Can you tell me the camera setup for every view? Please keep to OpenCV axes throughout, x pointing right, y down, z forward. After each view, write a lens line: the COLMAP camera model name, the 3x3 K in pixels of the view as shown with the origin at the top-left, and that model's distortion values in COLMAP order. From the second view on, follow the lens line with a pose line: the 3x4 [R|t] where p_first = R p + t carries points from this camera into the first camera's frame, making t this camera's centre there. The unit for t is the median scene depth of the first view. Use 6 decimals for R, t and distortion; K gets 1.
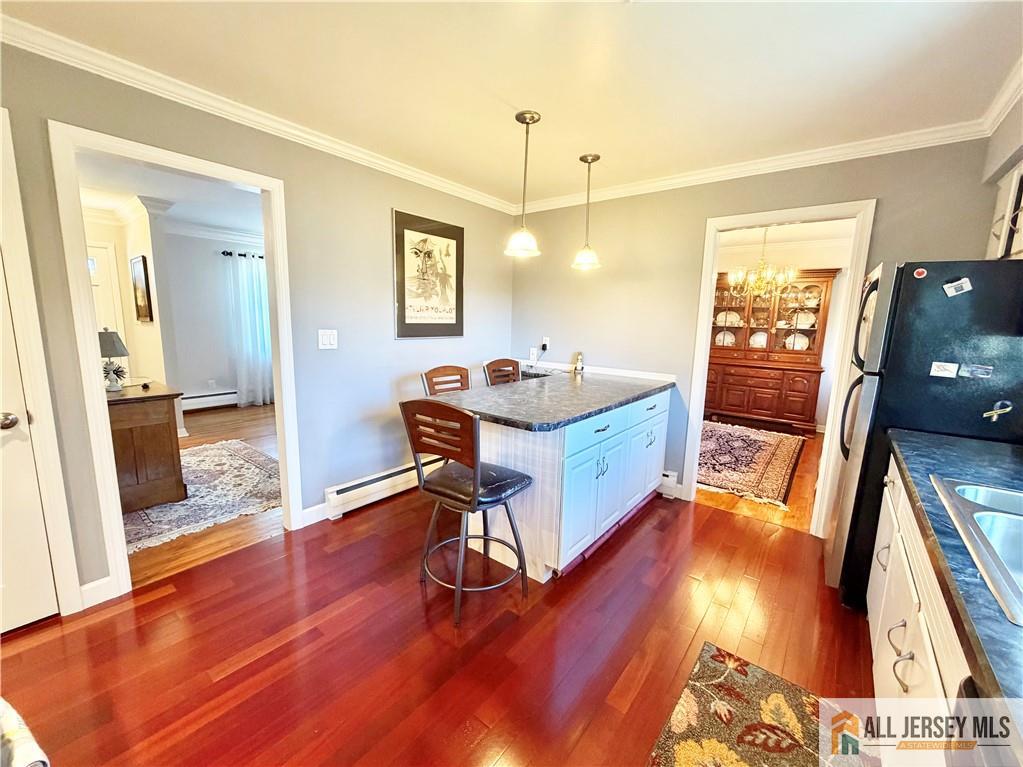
lens RADIAL K [[416.9, 0, 513.3], [0, 416.9, 382.5], [0, 0, 1]] dist [0.000830, -0.000115]
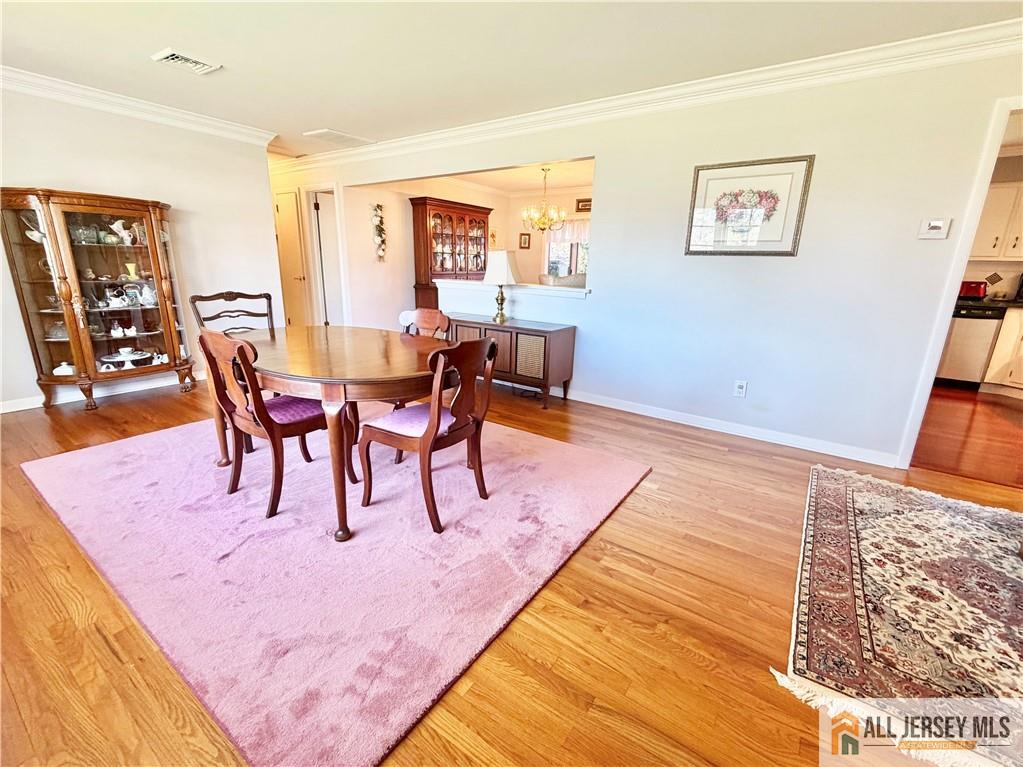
lens RADIAL K [[448.3, 0, 513.9], [0, 448.3, 381.2], [0, 0, 1]] dist [0.003241, 0.000474]
pose [[-0.058950, -0.287833, 0.955865, -1.054304], [0.130223, 0.947130, 0.293234, -0.201884], [-0.989731, 0.141762, -0.018351, 1.389826]]
